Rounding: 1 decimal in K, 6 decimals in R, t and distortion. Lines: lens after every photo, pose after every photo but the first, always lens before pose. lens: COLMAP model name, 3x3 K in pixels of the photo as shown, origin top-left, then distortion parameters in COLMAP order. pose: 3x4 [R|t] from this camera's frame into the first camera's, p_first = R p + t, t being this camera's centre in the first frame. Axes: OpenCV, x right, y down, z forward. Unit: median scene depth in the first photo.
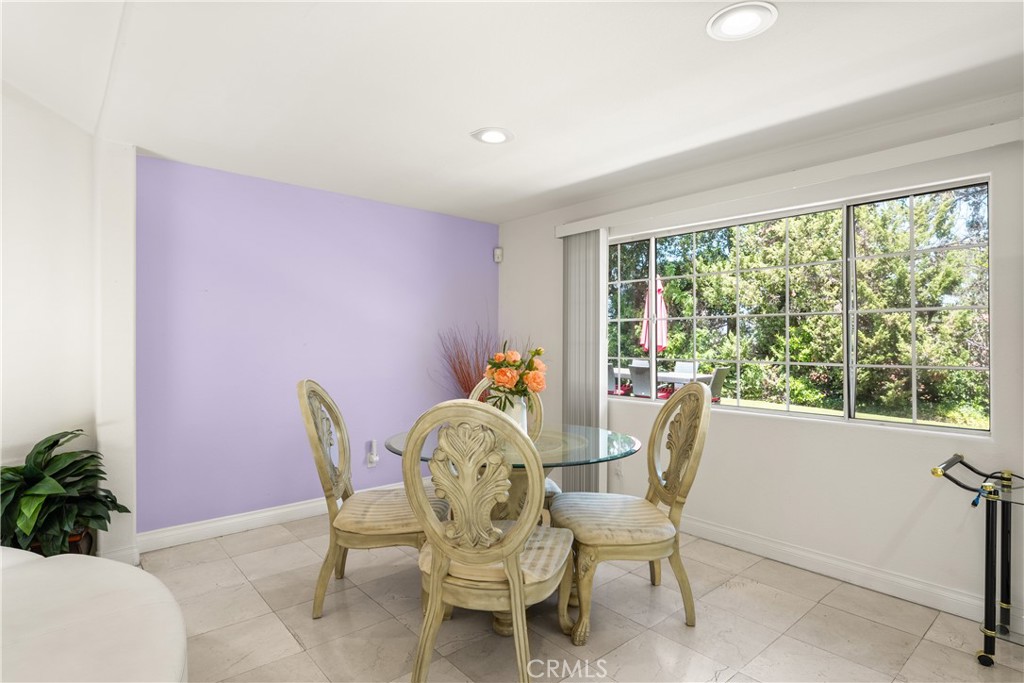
lens RADIAL K [[538.4, 0, 511.5], [0, 538.4, 339.9], [0, 0, 1]] dist [0.000460, 0.000855]
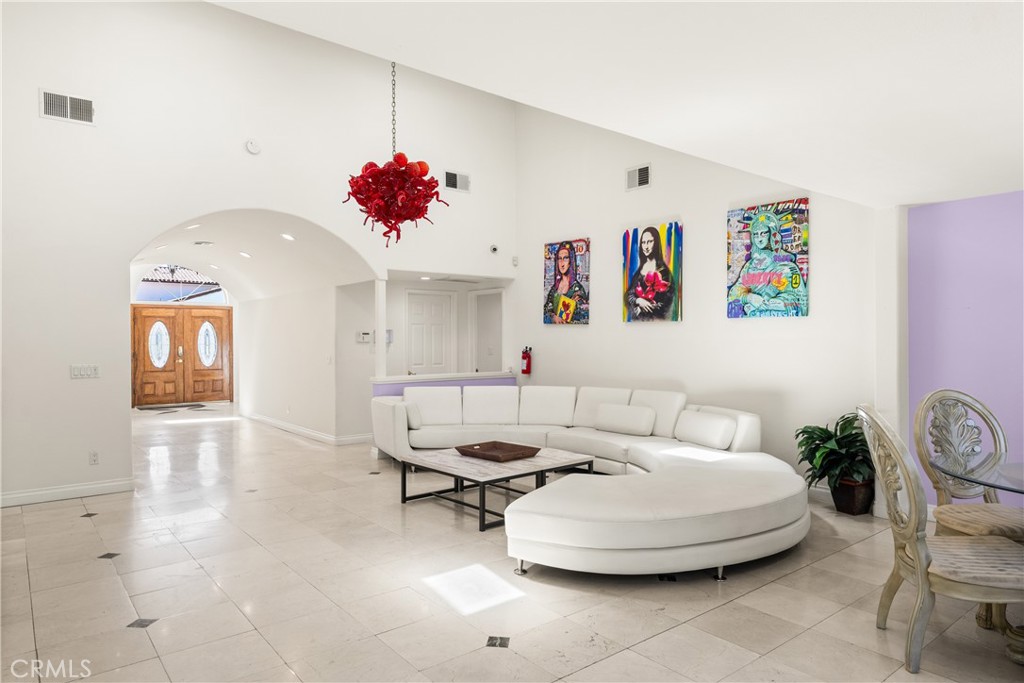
lens RADIAL K [[634.4, 0, 513.5], [0, 634.4, 342.6], [0, 0, 1]] dist [0.011233, -0.000043]
pose [[-0.036226, -0.001771, -0.999342, 0.602632], [0.006514, 0.999977, -0.002008, -0.017526], [0.999322, -0.006583, -0.036213, 0.068575]]
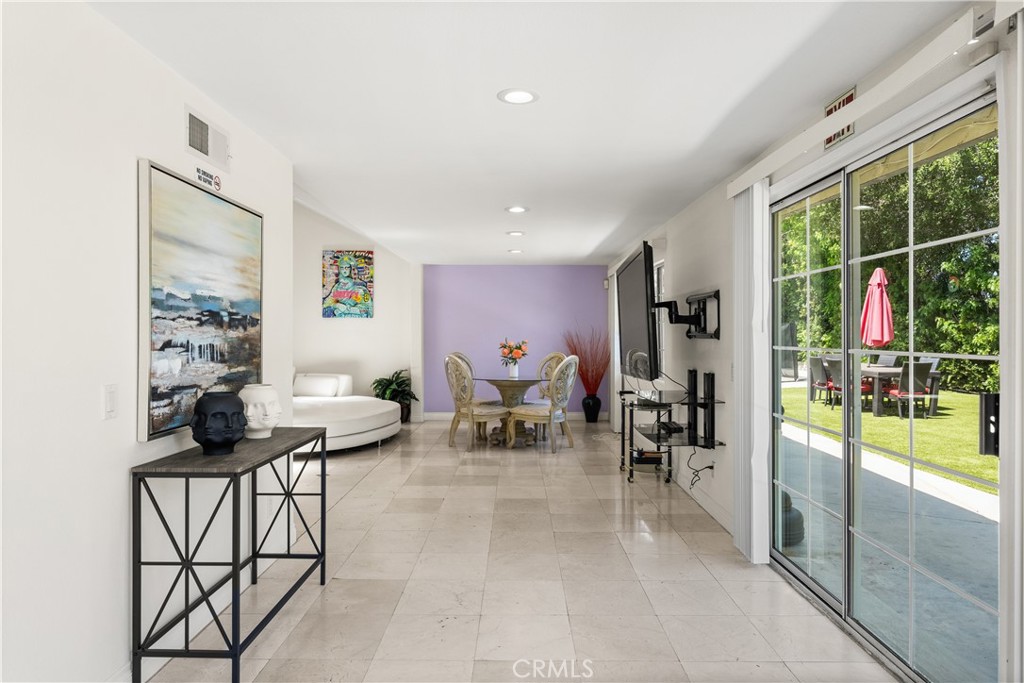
lens RADIAL K [[634.4, 0, 506.9], [0, 634.4, 339.0], [0, 0, 1]] dist [0.011233, -0.000043]
pose [[0.743691, 0.000320, -0.668523, 1.133679], [0.005180, 0.999967, 0.006240, -0.006464], [0.668503, -0.008104, 0.743665, -0.695898]]
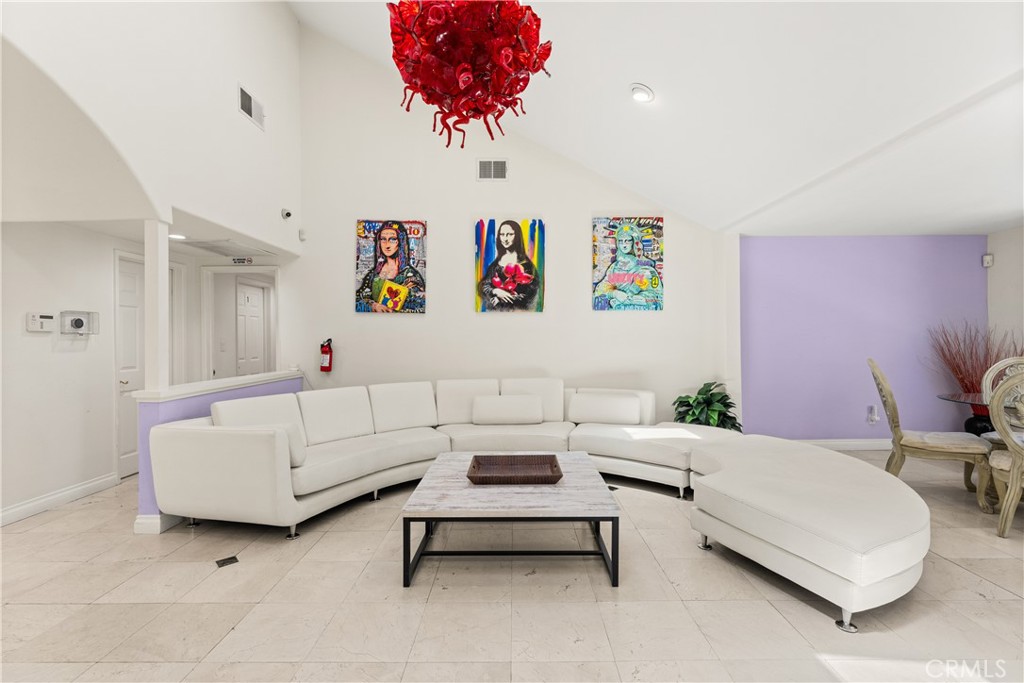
lens RADIAL K [[458.3, 0, 510.0], [0, 458.3, 339.4], [0, 0, 1]] dist [0.002983, 0.001171]
pose [[0.750735, -0.012334, -0.660488, -0.160142], [0.015415, 0.999881, -0.001151, -0.000497], [0.660424, -0.009317, 0.750835, -0.492102]]
